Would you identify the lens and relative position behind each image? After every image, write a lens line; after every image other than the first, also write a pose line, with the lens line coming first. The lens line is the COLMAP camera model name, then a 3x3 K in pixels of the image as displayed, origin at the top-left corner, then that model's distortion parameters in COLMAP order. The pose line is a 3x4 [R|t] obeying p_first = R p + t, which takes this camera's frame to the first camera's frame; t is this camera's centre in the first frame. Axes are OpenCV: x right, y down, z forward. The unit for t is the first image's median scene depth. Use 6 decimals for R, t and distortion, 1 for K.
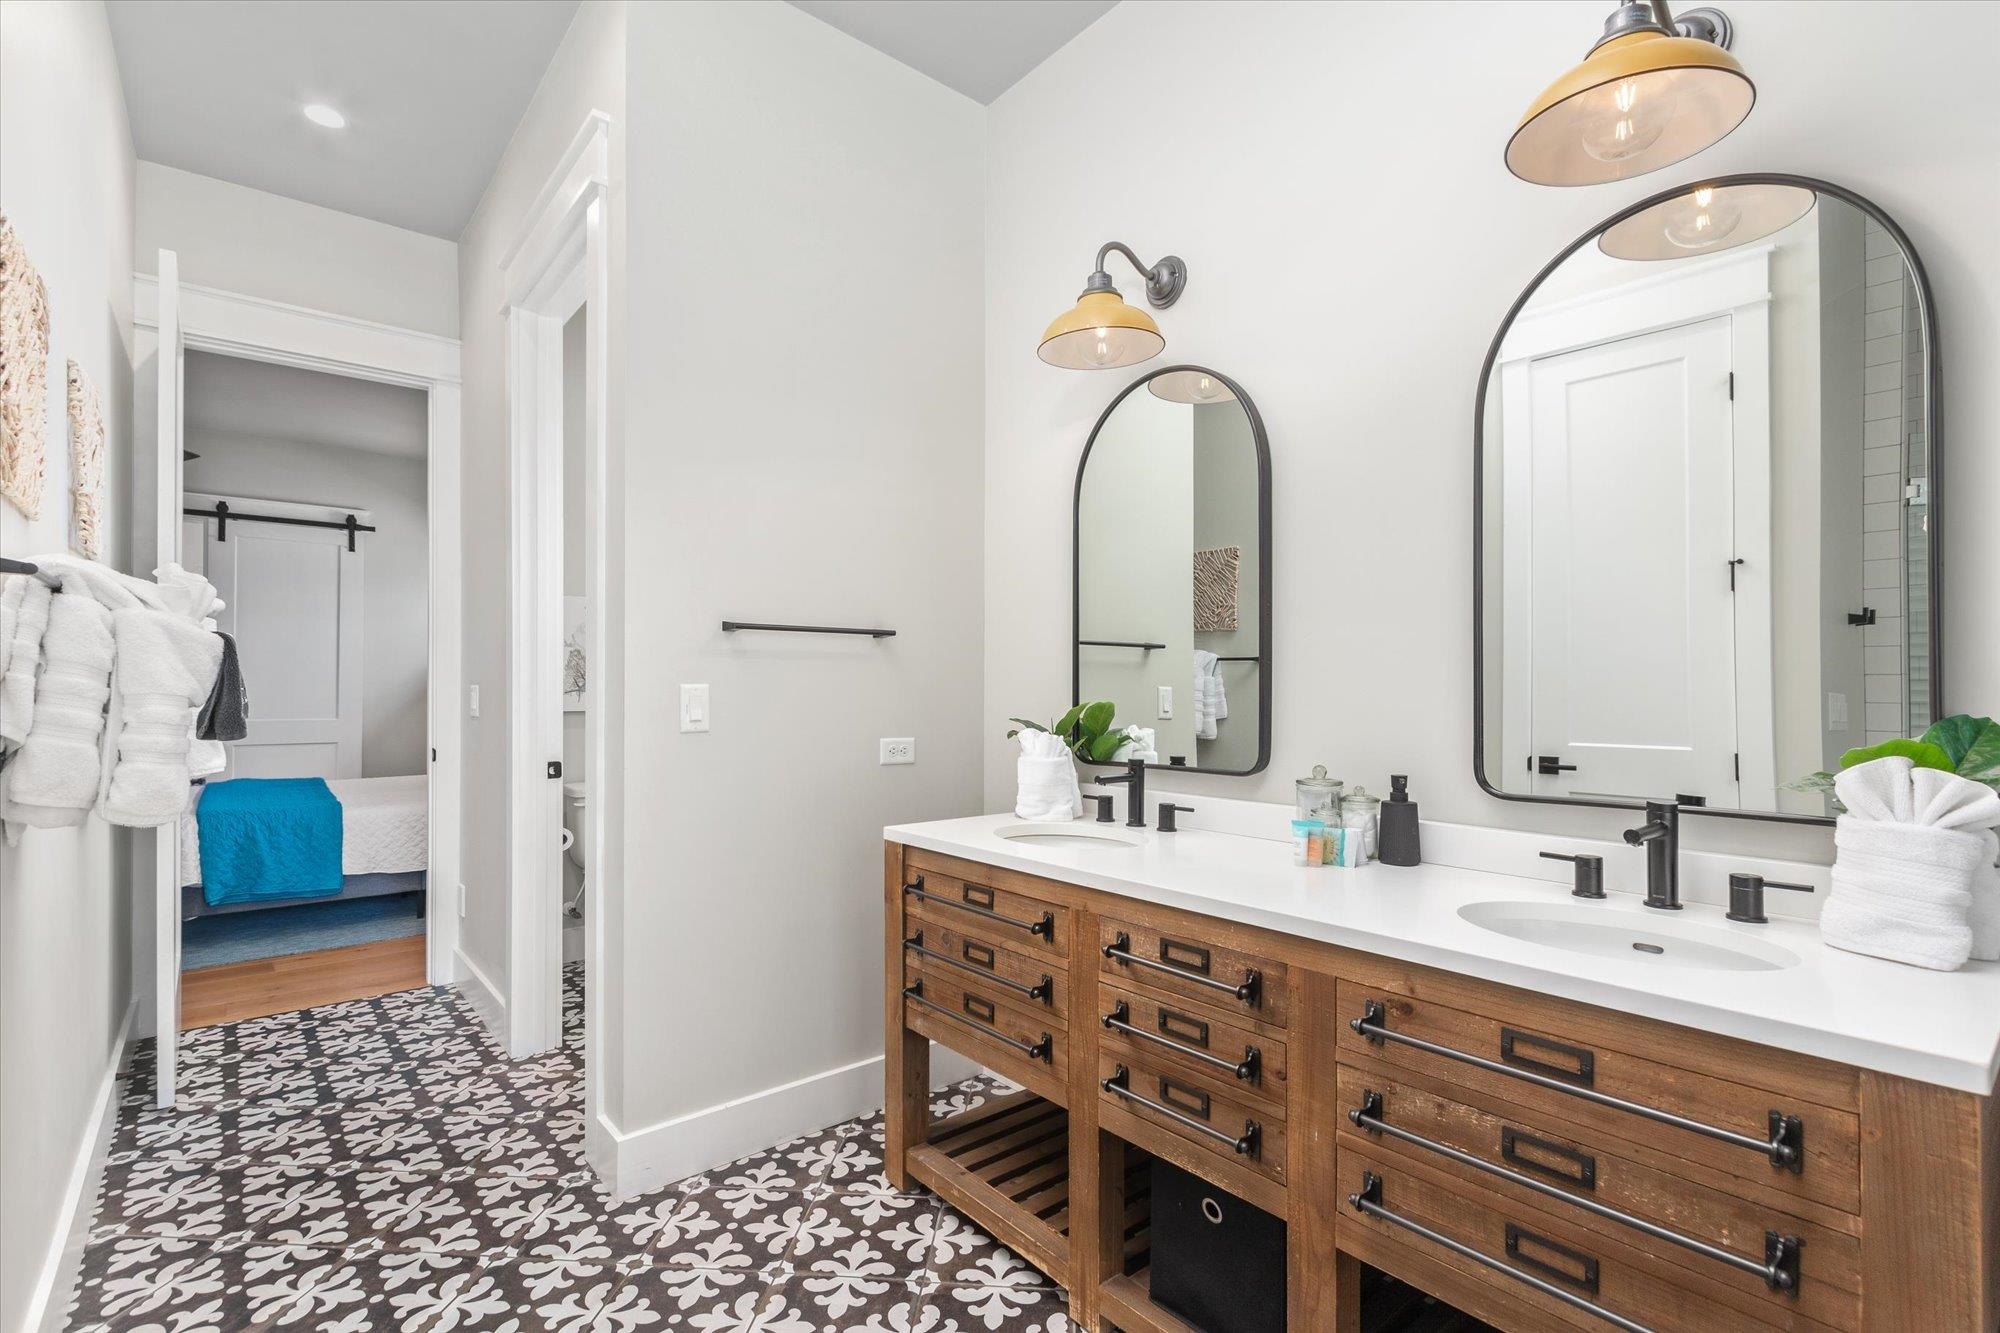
lens RADIAL K [[923.3, 0, 981.2], [0, 923.3, 689.5], [0, 0, 1]] dist [-0.000478, -0.000400]
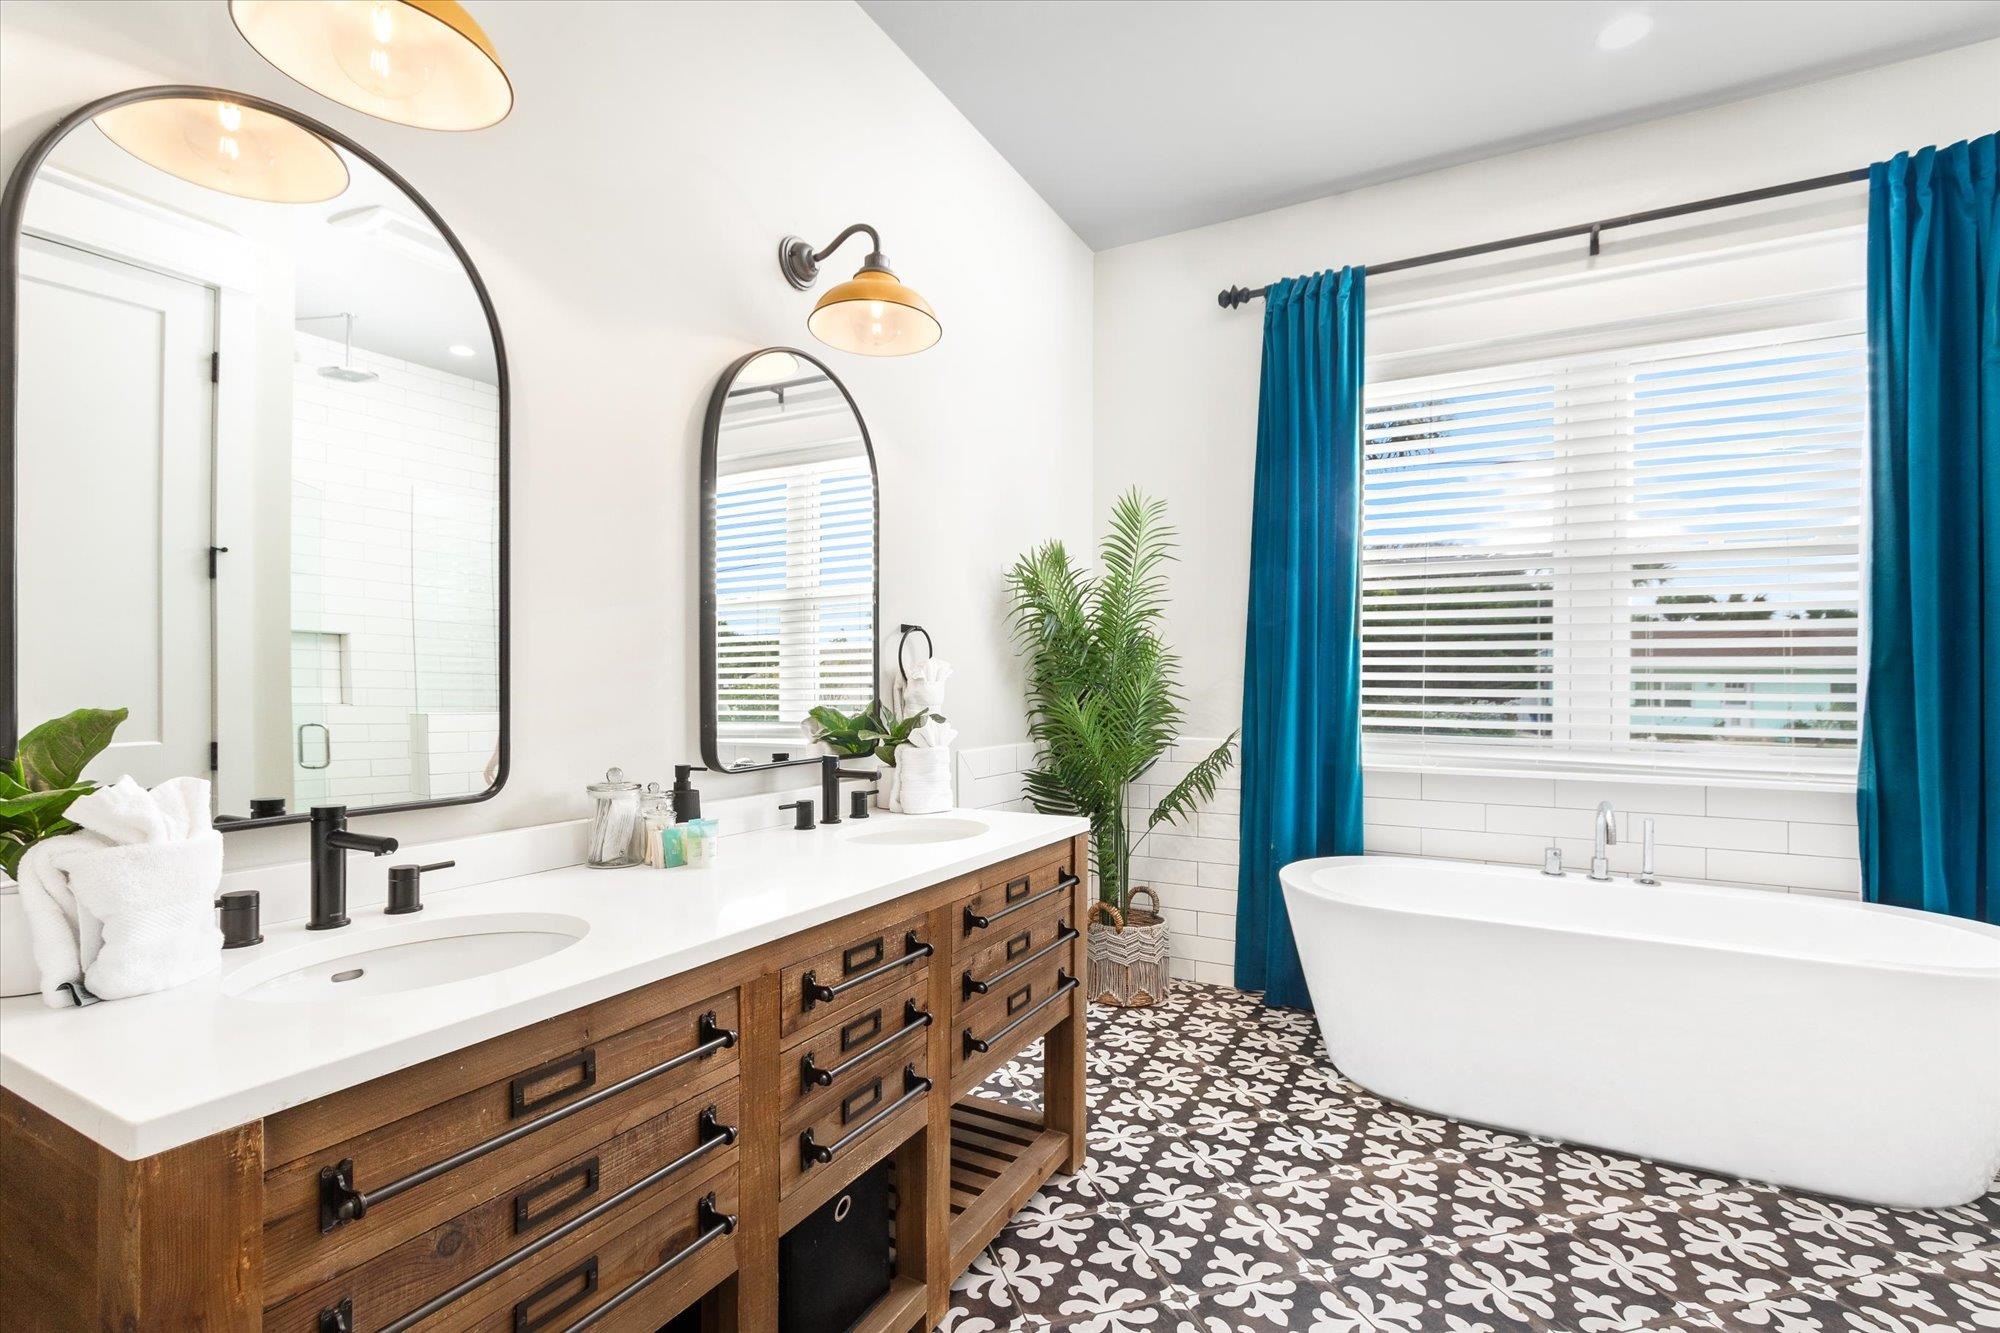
lens RADIAL K [[908.8, 0, 1000.0], [0, 908.8, 666.5], [0, 0, 1]] dist [0.000738, 0.000242]
pose [[-0.374452, 0.011589, 0.927174, -0.727381], [-0.005484, 0.999877, -0.014713, -0.006129], [-0.927230, -0.010594, -0.374342, 1.216815]]
